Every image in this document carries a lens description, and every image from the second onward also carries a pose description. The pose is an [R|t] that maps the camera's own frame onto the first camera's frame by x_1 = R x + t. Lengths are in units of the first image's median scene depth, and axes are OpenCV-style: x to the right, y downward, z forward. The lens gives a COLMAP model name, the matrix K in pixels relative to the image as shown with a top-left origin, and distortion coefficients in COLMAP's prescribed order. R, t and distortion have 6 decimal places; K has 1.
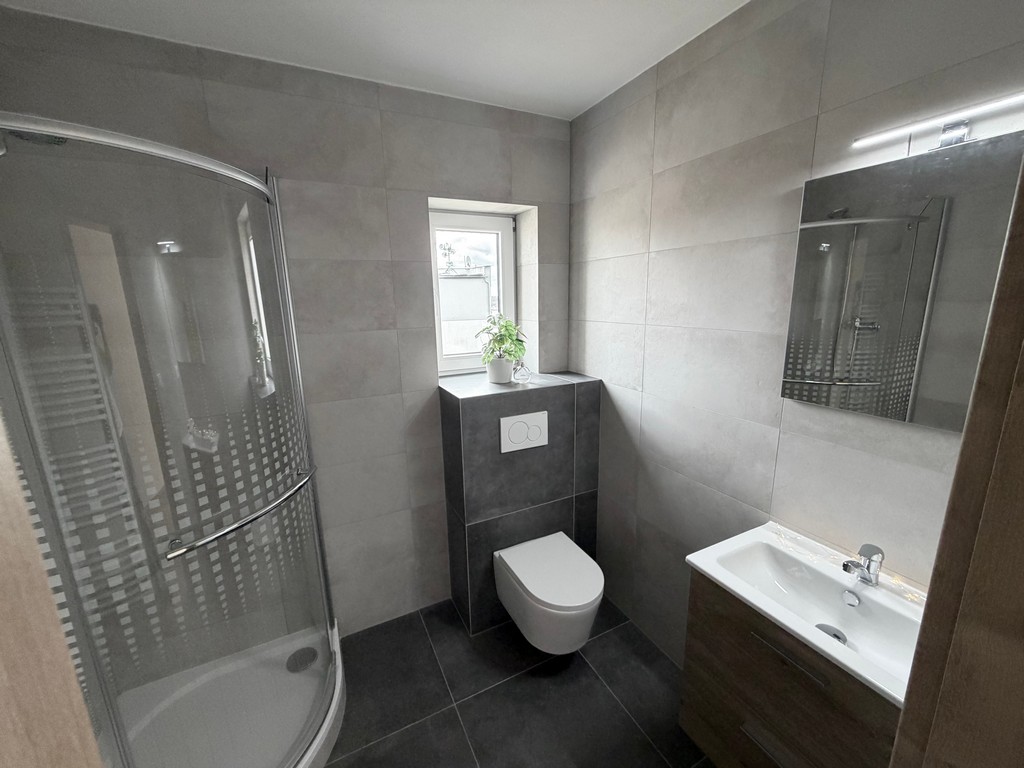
lens RADIAL K [[407.2, 0, 507.5], [0, 407.2, 382.8], [0, 0, 1]] dist [-0.000478, 0.000094]
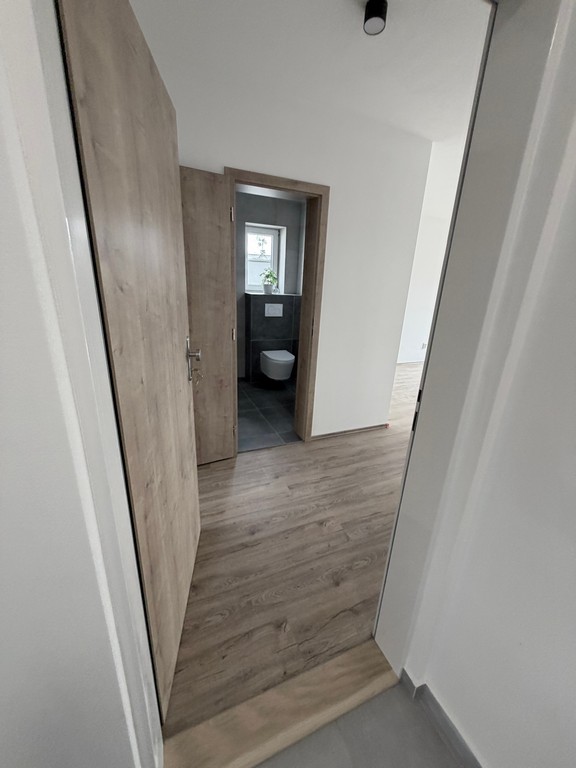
lens RADIAL K [[305.4, 0, 284.9], [0, 305.4, 381.8], [0, 0, 1]] dist [-0.000478, 0.000094]
pose [[0.995393, 0.084359, -0.045558, 0.254979], [-0.078760, 0.990448, 0.113181, 0.361494], [0.054671, -0.109071, 0.992529, -1.149701]]
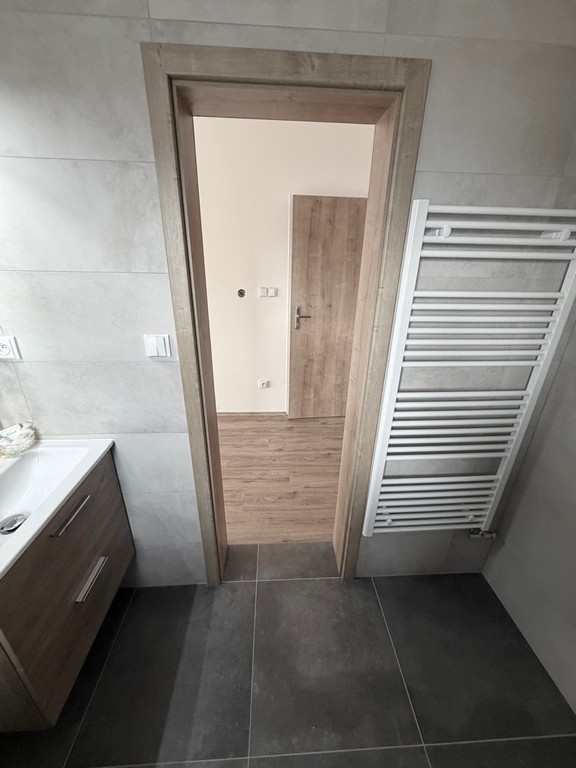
lens RADIAL K [[305.4, 0, 287.1], [0, 305.4, 384.1], [0, 0, 1]] dist [-0.000478, 0.000094]
pose [[-0.914952, -0.156722, 0.371888, -0.123122], [0.082071, 0.829996, 0.551698, -0.086360], [-0.395129, 0.535298, -0.746545, 0.597266]]
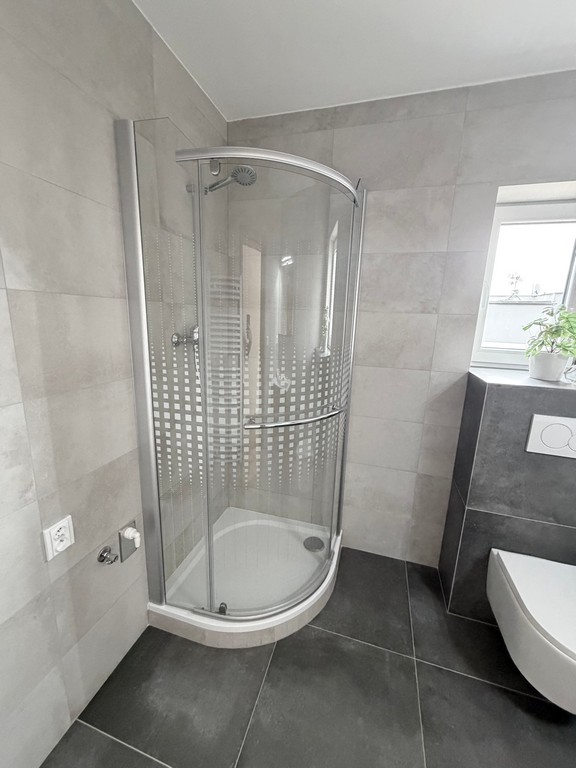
lens RADIAL K [[305.4, 0, 289.4], [0, 305.4, 382.0], [0, 0, 1]] dist [-0.000478, 0.000094]
pose [[0.728970, 0.188684, -0.658028, 0.019076], [-0.192348, 0.978993, 0.067634, 0.072453], [0.656966, 0.077267, 0.749950, 0.105501]]
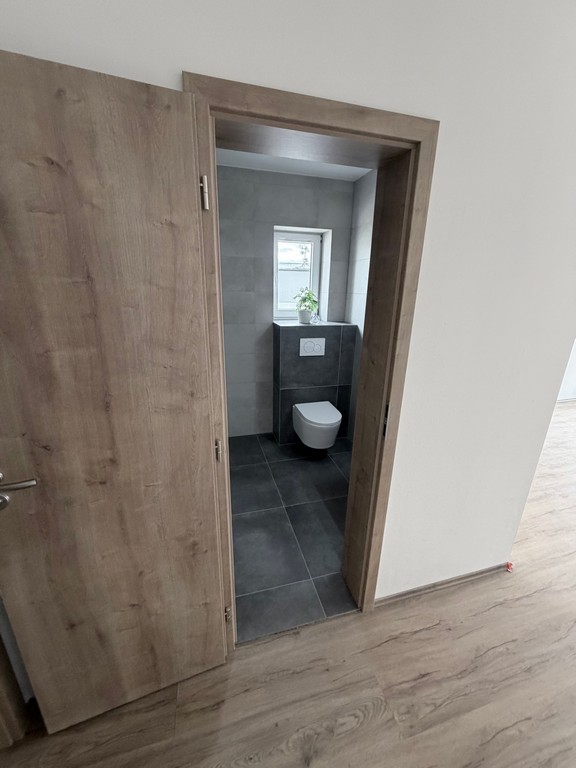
lens RADIAL K [[305.4, 0, 287.9], [0, 305.4, 381.7], [0, 0, 1]] dist [-0.000478, 0.000094]
pose [[0.980293, 0.097044, -0.172069, 0.196654], [-0.080467, 0.991643, 0.100841, 0.144680], [0.180417, -0.085008, 0.979910, -0.505485]]
